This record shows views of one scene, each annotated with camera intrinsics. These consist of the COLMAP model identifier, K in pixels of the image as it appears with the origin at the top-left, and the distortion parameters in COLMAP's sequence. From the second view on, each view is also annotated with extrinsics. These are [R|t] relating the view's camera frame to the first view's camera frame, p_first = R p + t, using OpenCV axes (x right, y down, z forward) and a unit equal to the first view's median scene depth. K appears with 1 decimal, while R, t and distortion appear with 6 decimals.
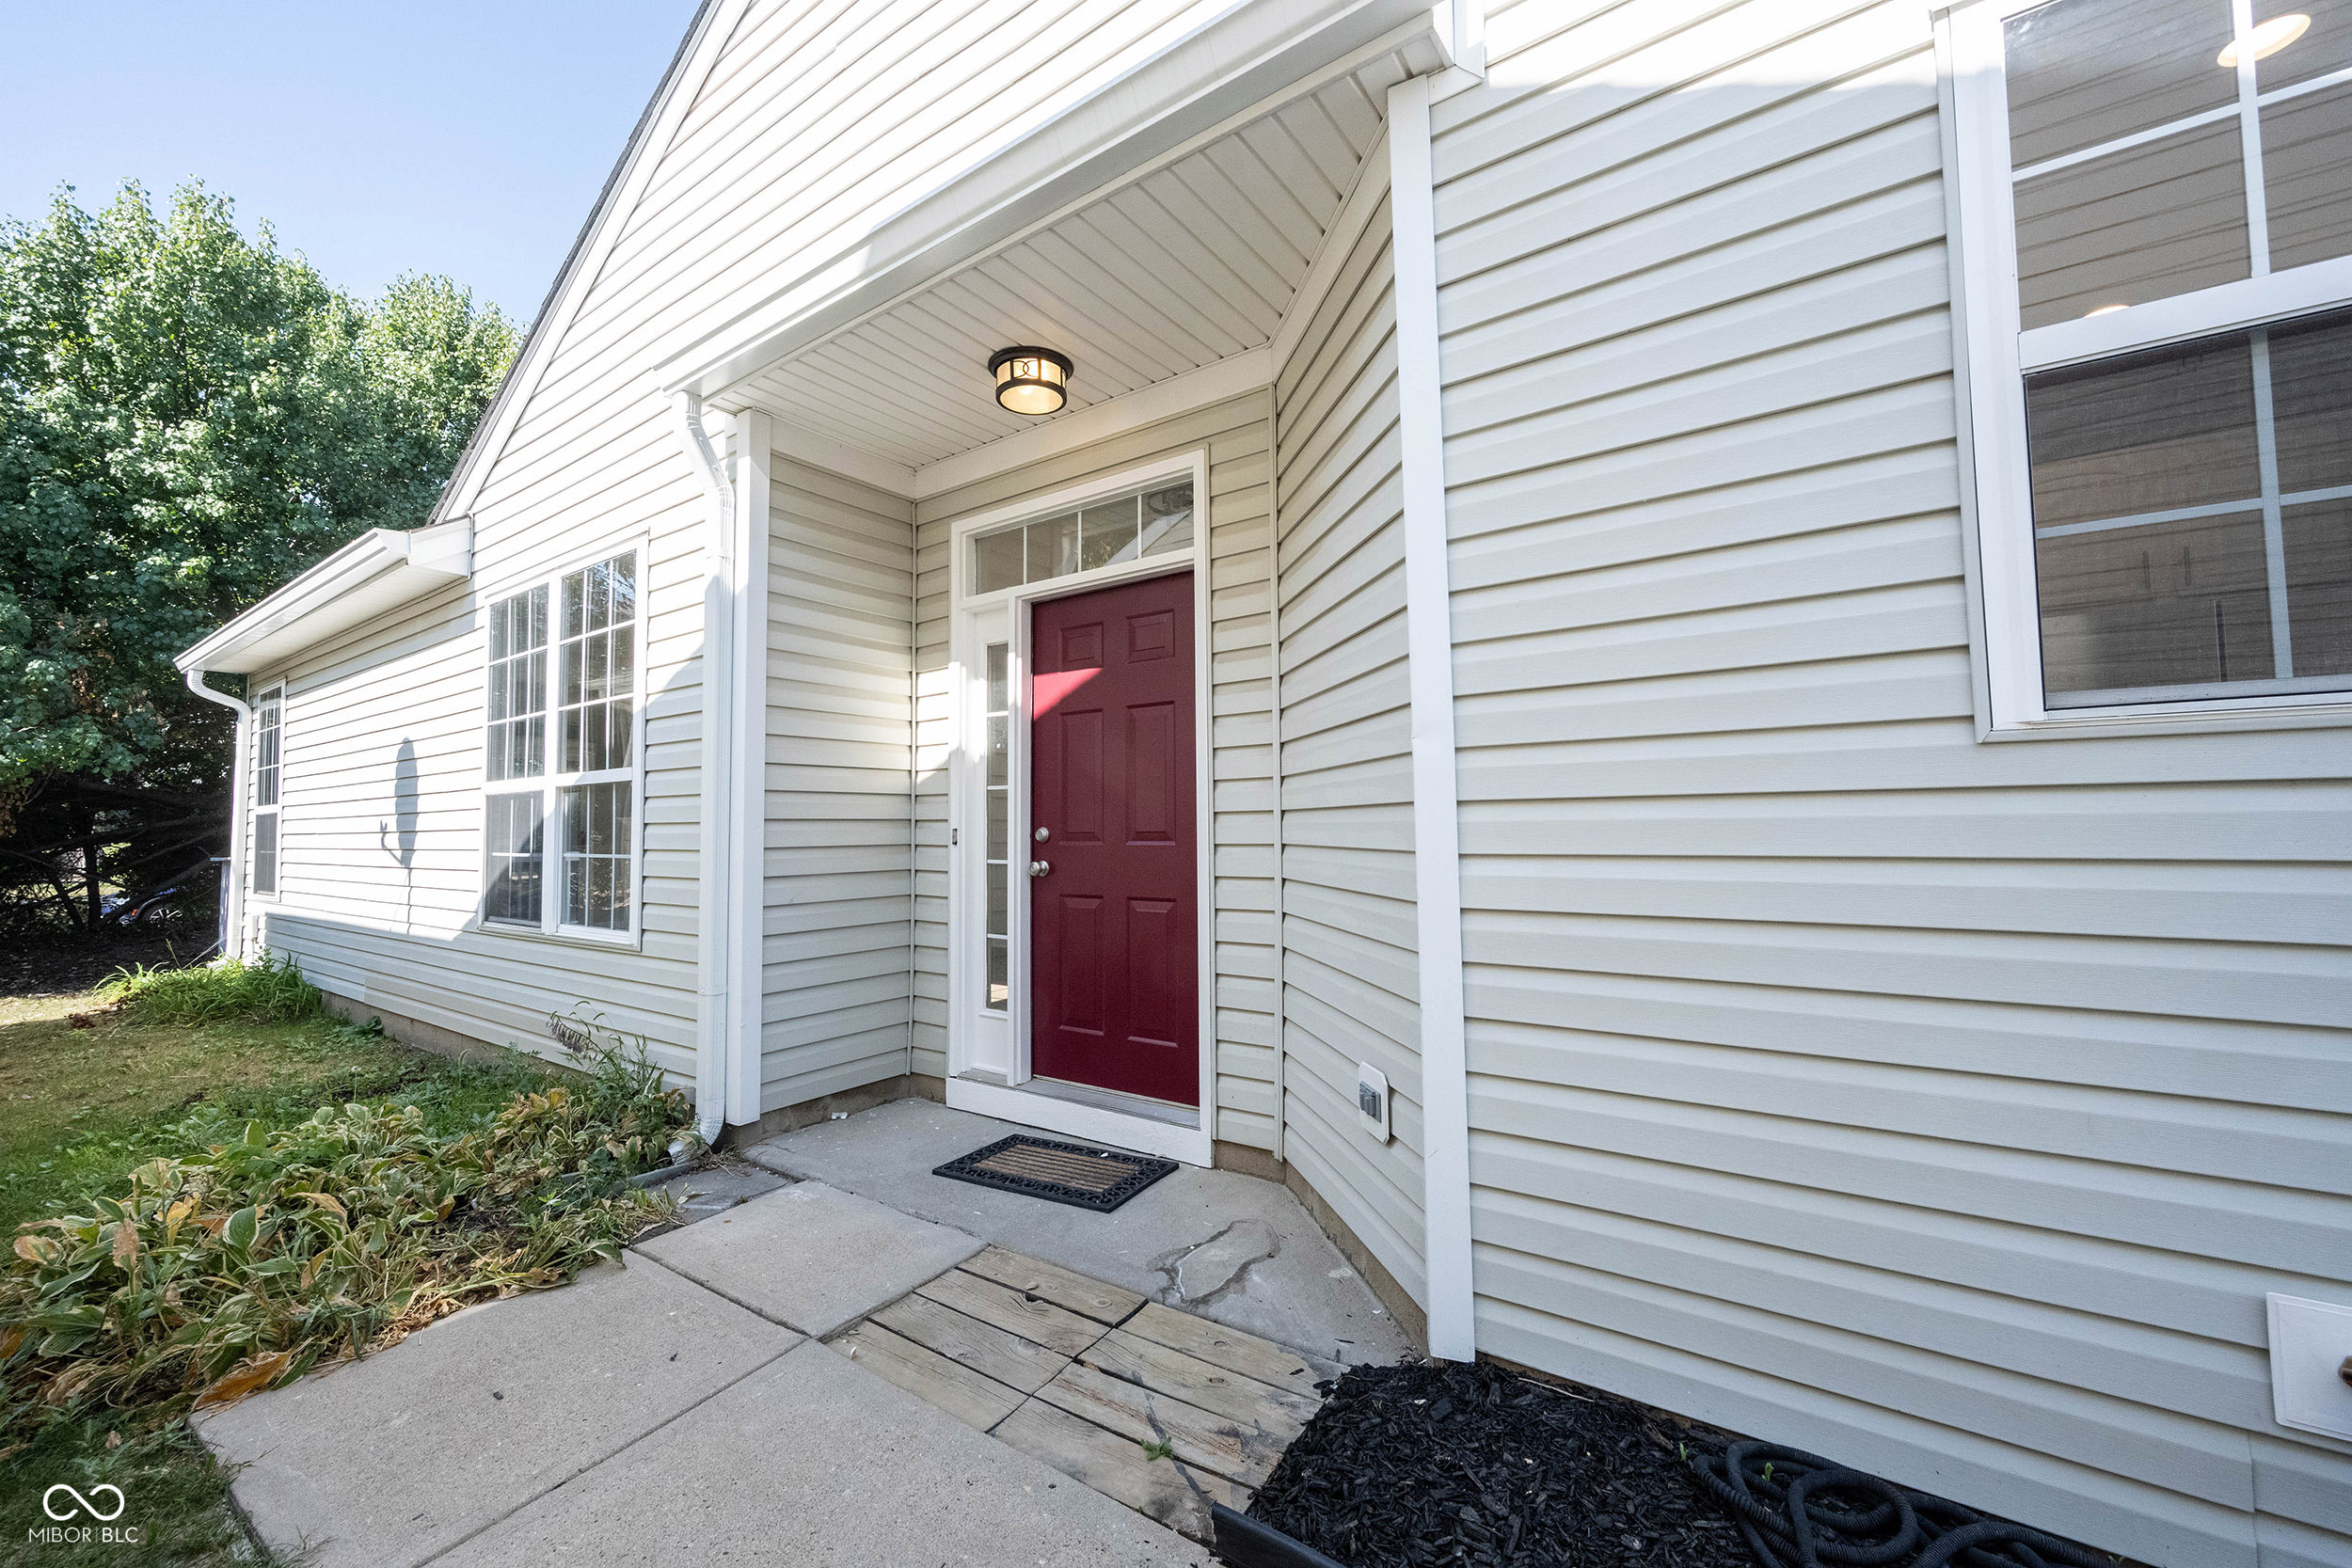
lens RADIAL K [[922.6, 0, 1171.4], [0, 922.6, 791.9], [0, 0, 1]] dist [0.001382, -0.000022]
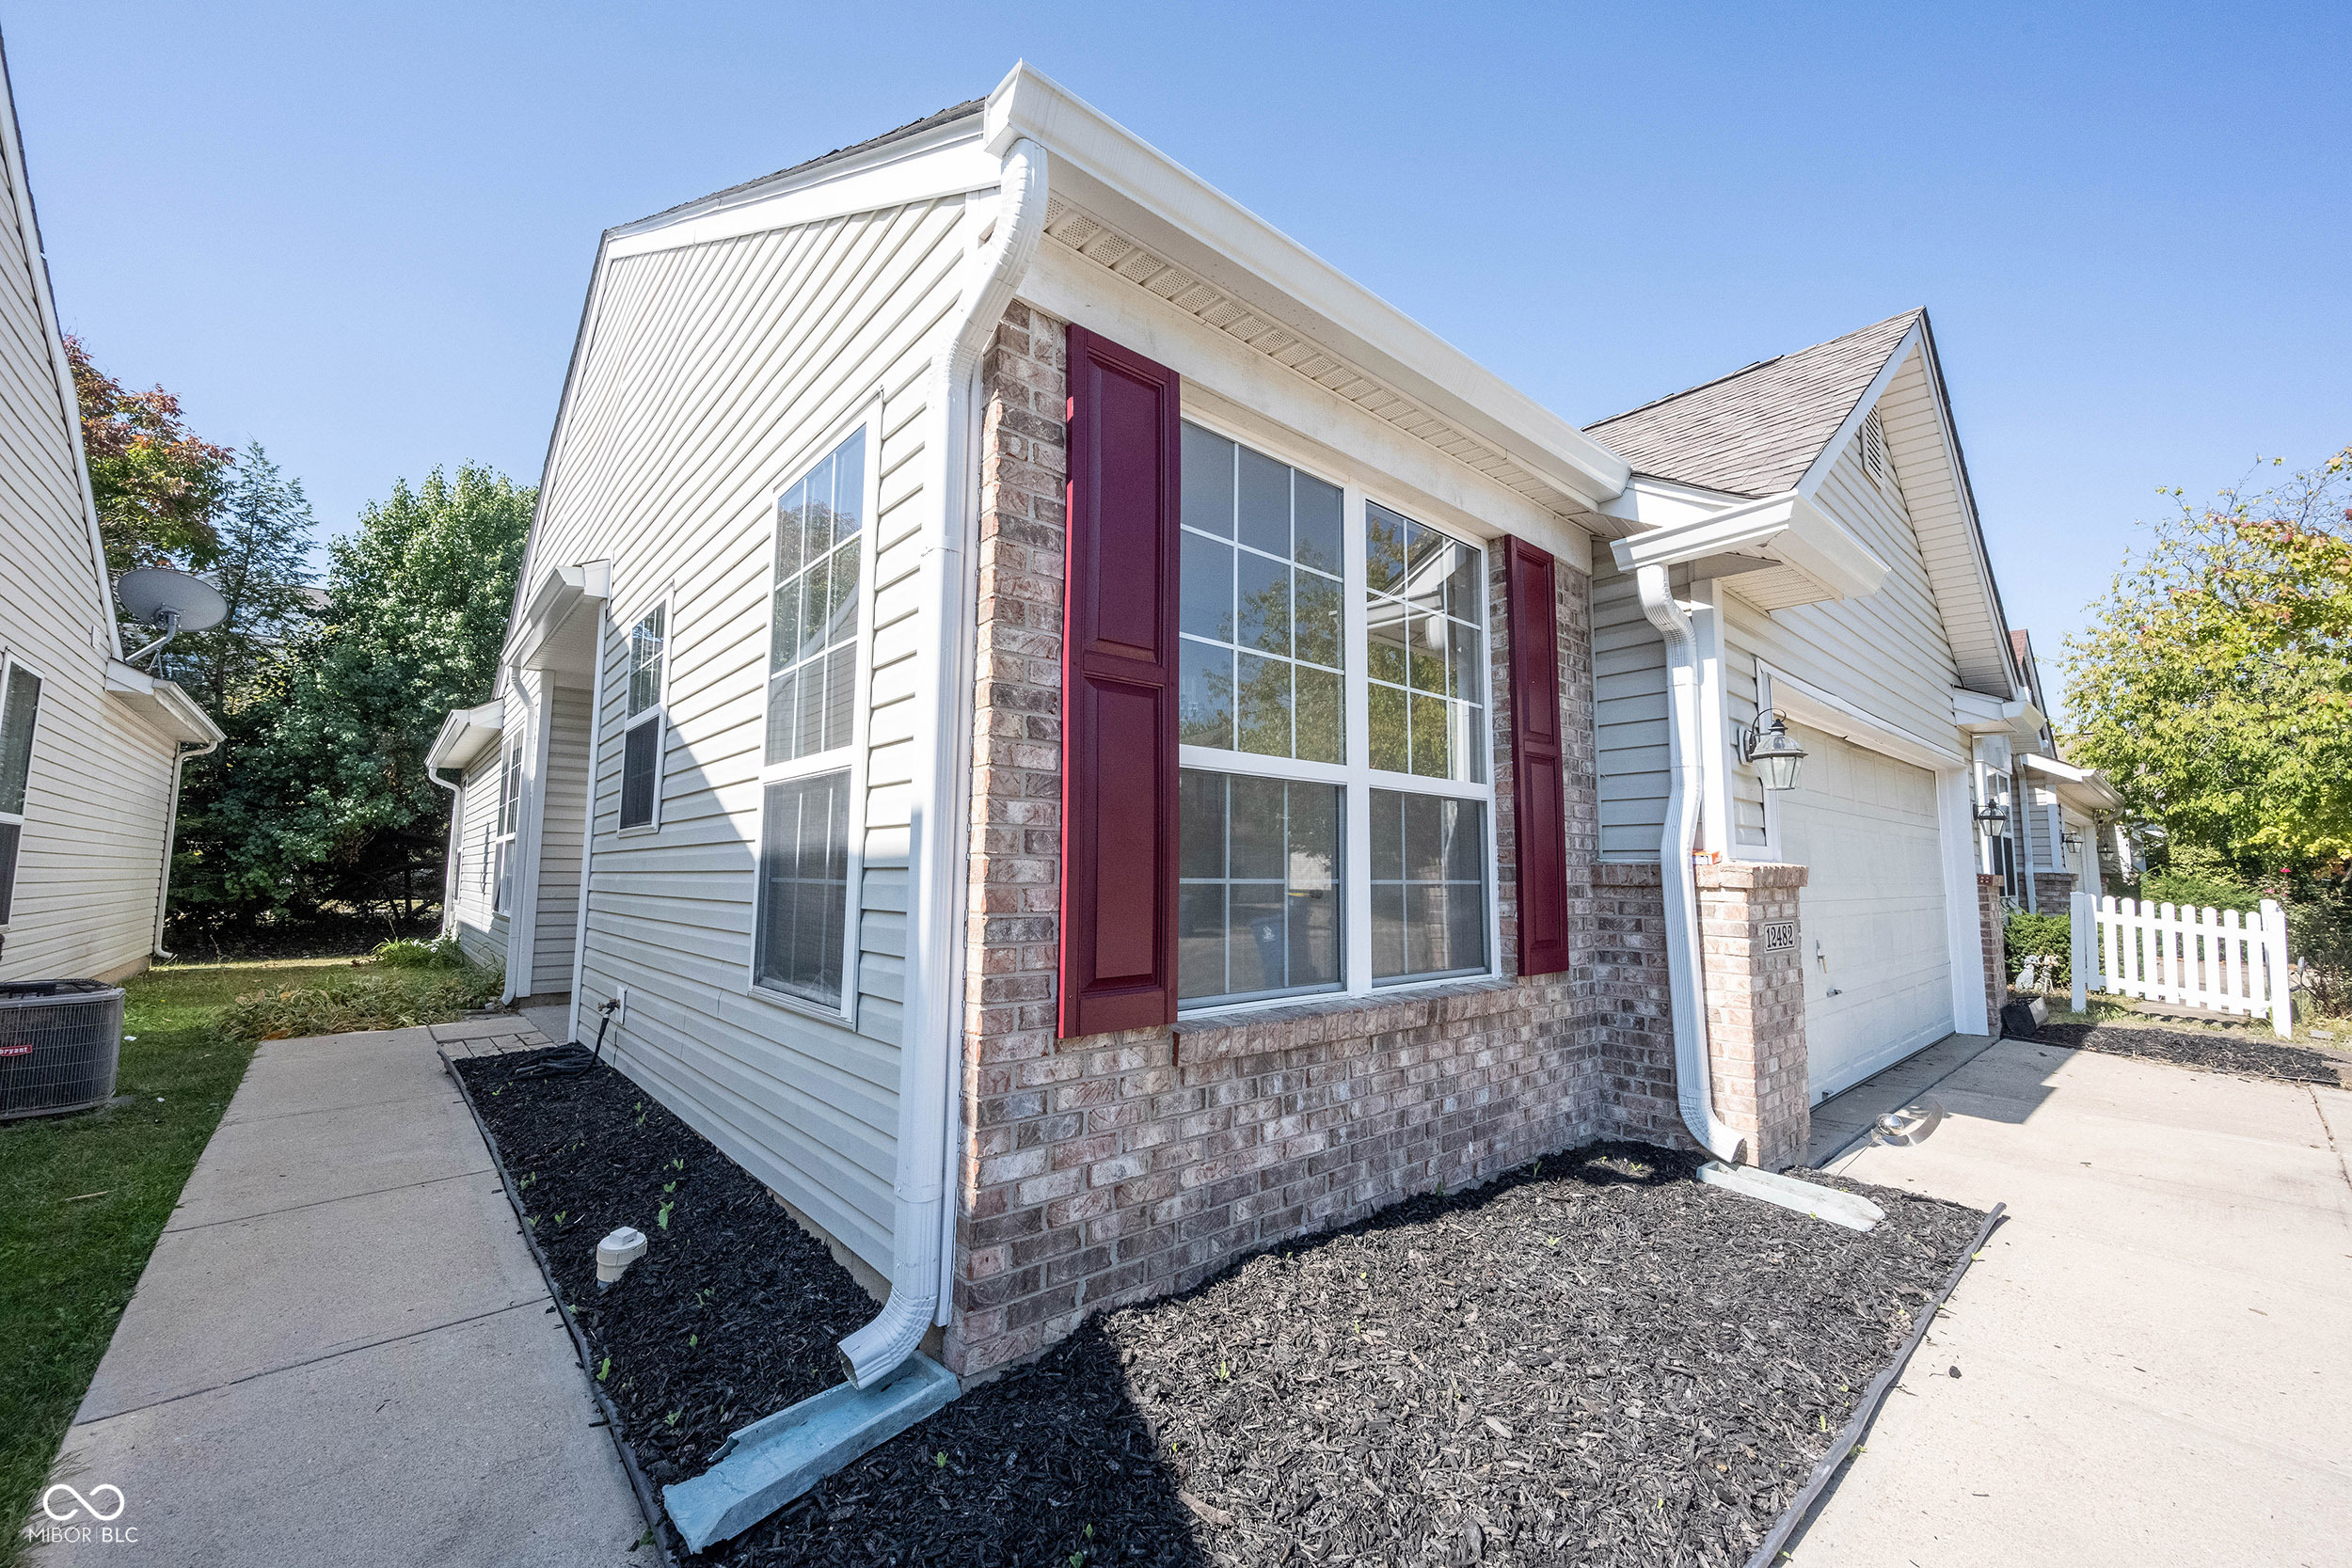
lens RADIAL K [[922.6, 0, 1171.4], [0, 922.6, 791.9], [0, 0, 1]] dist [0.001382, -0.000022]
pose [[0.972519, -0.006085, -0.232745, 0.569050], [-0.005011, 0.998880, -0.047056, -0.011145], [0.232771, 0.046929, 0.971399, -0.288787]]
